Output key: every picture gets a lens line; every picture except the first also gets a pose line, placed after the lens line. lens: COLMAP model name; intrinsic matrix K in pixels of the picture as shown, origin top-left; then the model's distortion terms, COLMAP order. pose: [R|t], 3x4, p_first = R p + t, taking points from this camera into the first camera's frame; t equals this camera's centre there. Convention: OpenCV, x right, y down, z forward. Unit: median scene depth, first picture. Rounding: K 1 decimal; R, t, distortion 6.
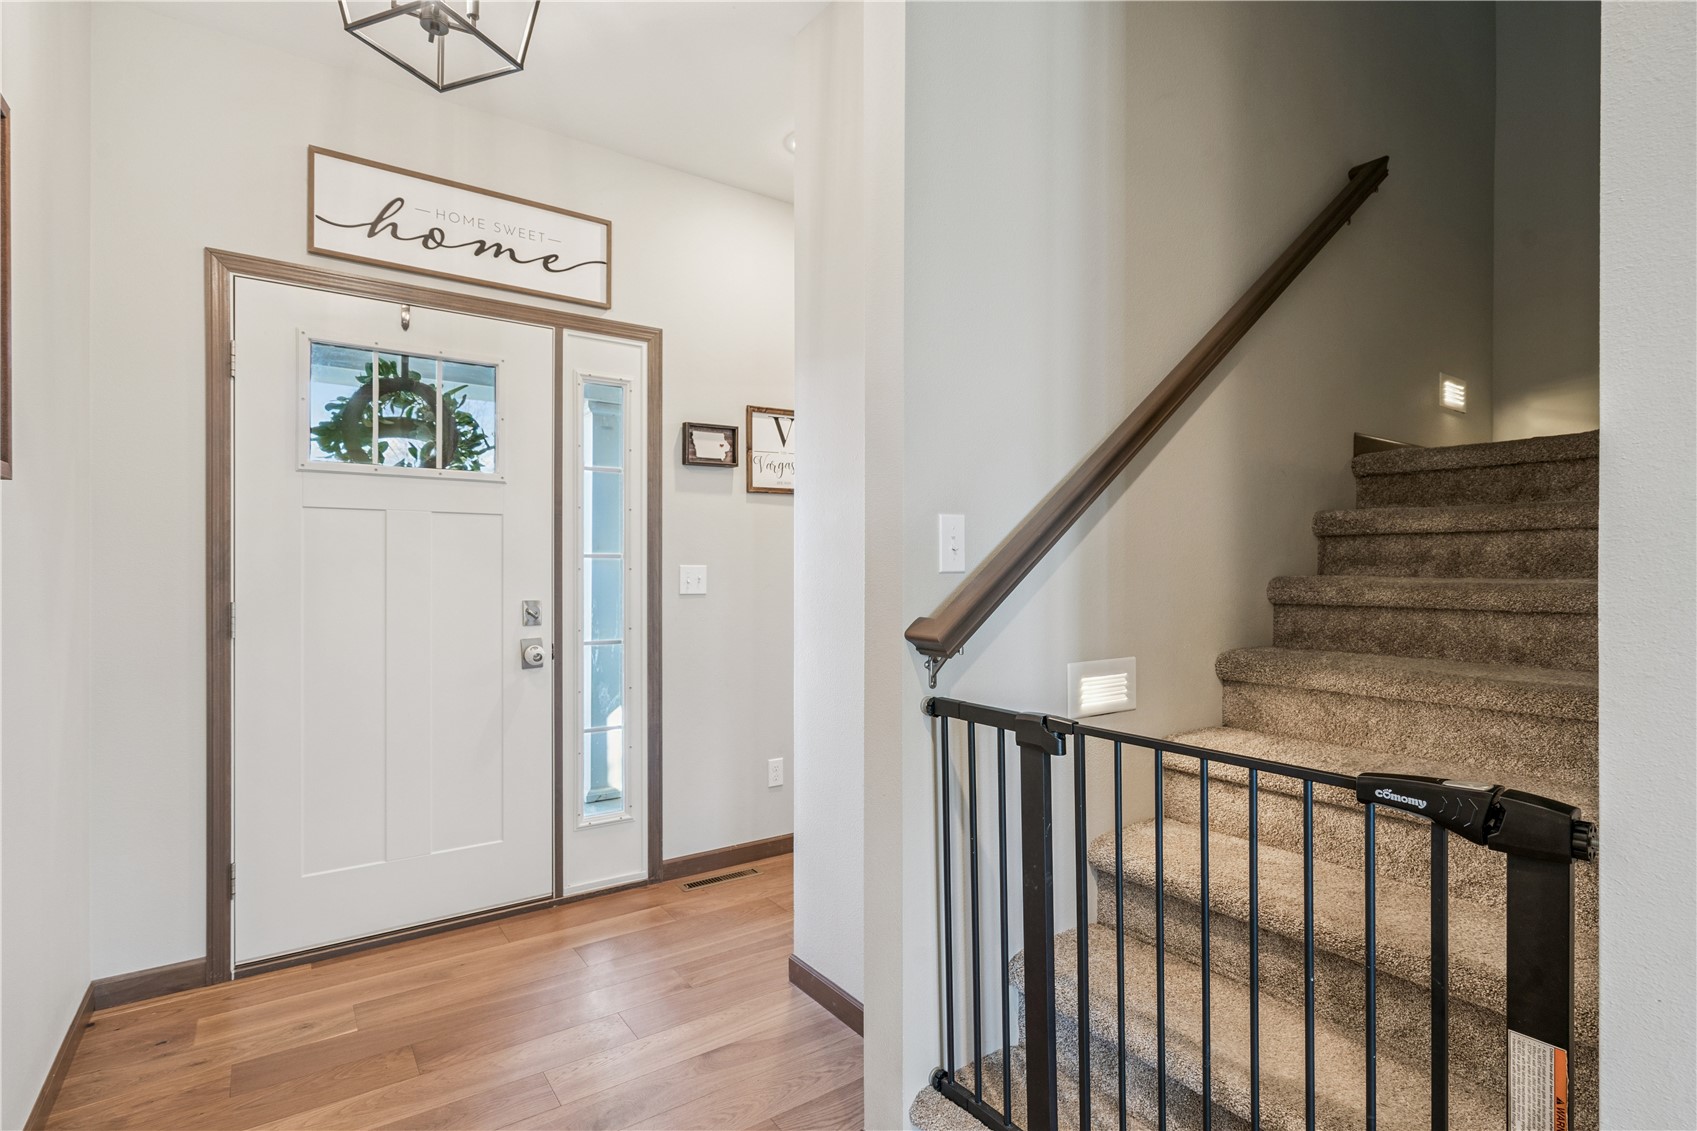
lens RADIAL K [[822.2, 0, 847.4], [0, 822.2, 565.9], [0, 0, 1]] dist [-0.002449, 0.000311]
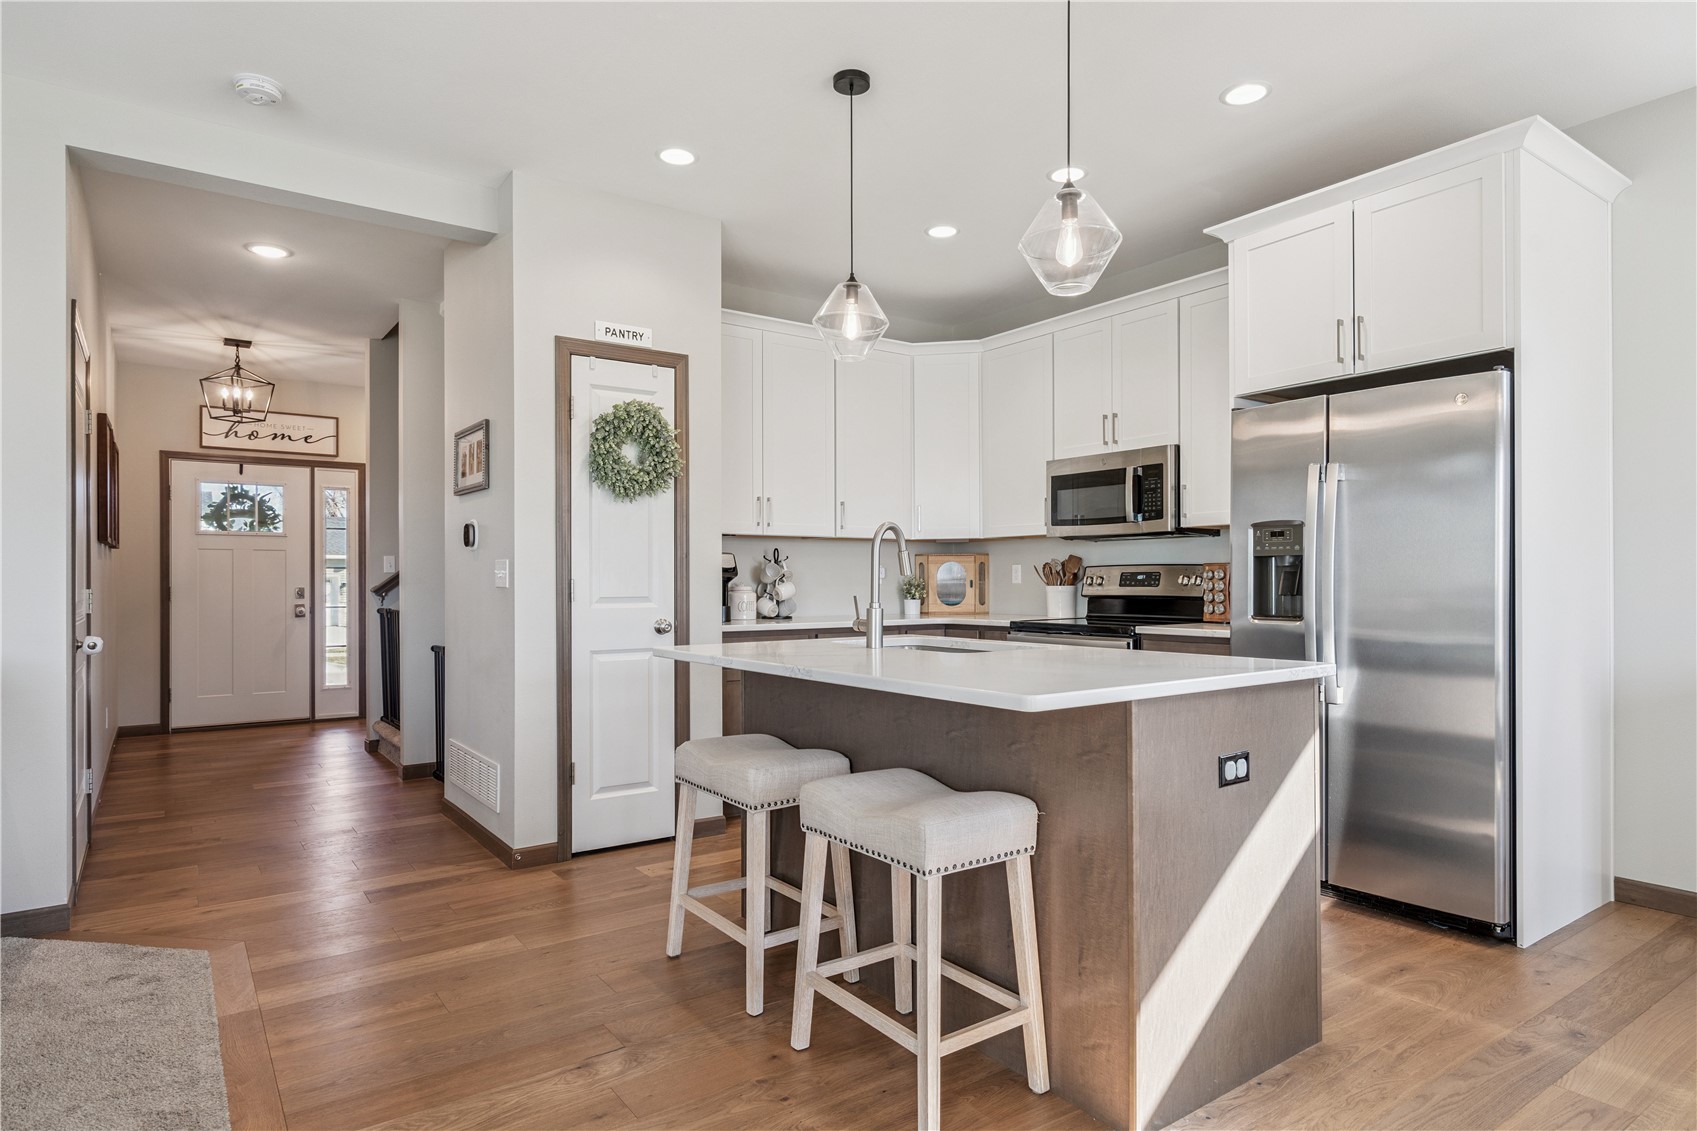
lens RADIAL K [[958.5, 0, 859.6], [0, 958.5, 578.2], [0, 0, 1]] dist [-0.000595, -0.001329]
pose [[0.999672, -0.001387, 0.025563, 1.145703], [0.001384, 0.999999, 0.000149, 0.018676], [-0.025563, -0.000113, 0.999673, -1.767489]]
